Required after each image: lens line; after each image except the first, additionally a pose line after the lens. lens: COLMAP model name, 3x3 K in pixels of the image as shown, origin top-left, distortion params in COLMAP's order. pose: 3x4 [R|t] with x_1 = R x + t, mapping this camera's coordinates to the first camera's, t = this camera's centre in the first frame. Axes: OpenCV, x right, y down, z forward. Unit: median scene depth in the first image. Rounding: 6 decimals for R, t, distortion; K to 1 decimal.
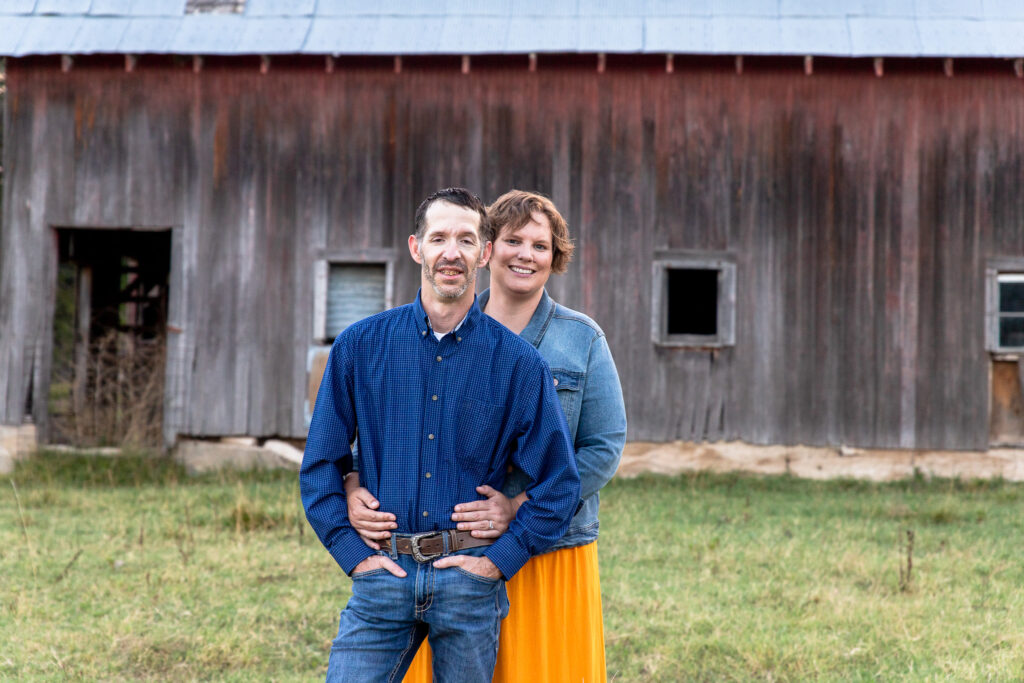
lens RADIAL K [[2021.5, 0, 496.1], [0, 2021.5, 340.5], [0, 0, 1]] dist [0.015023, -0.022215]
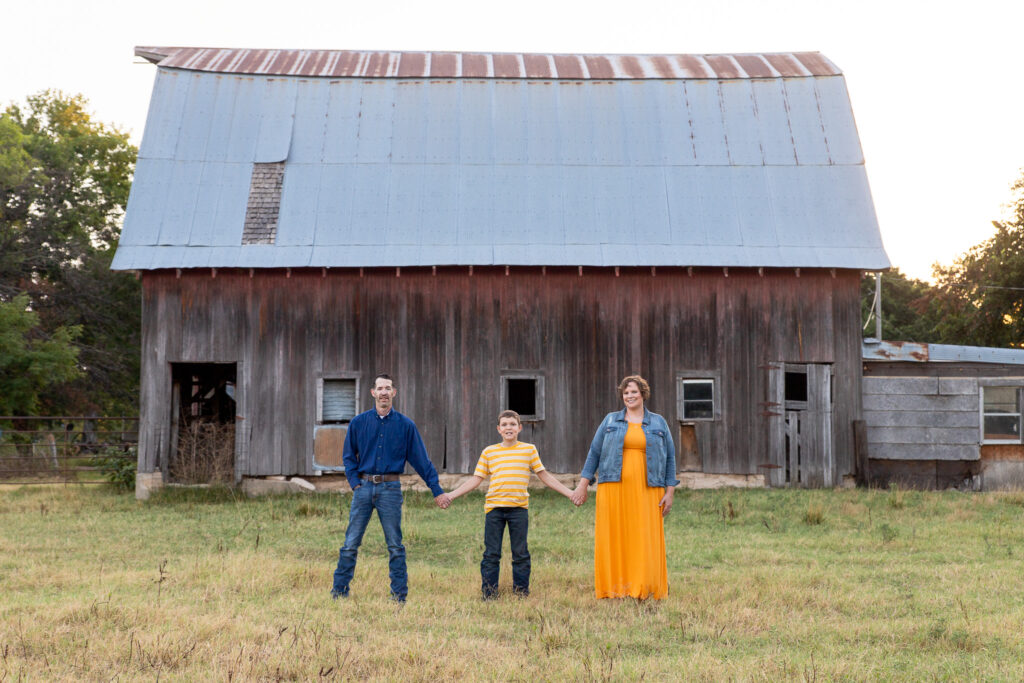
lens RADIAL K [[1550.1, 0, 512.0], [0, 1550.1, 341.5], [0, 0, 1]] dist [0.009848, -0.000219]
pose [[0.995223, -0.015318, 0.096421, -0.048390], [0.020036, 0.998639, -0.048148, -0.001773], [-0.095552, 0.049850, 0.994175, -0.417887]]
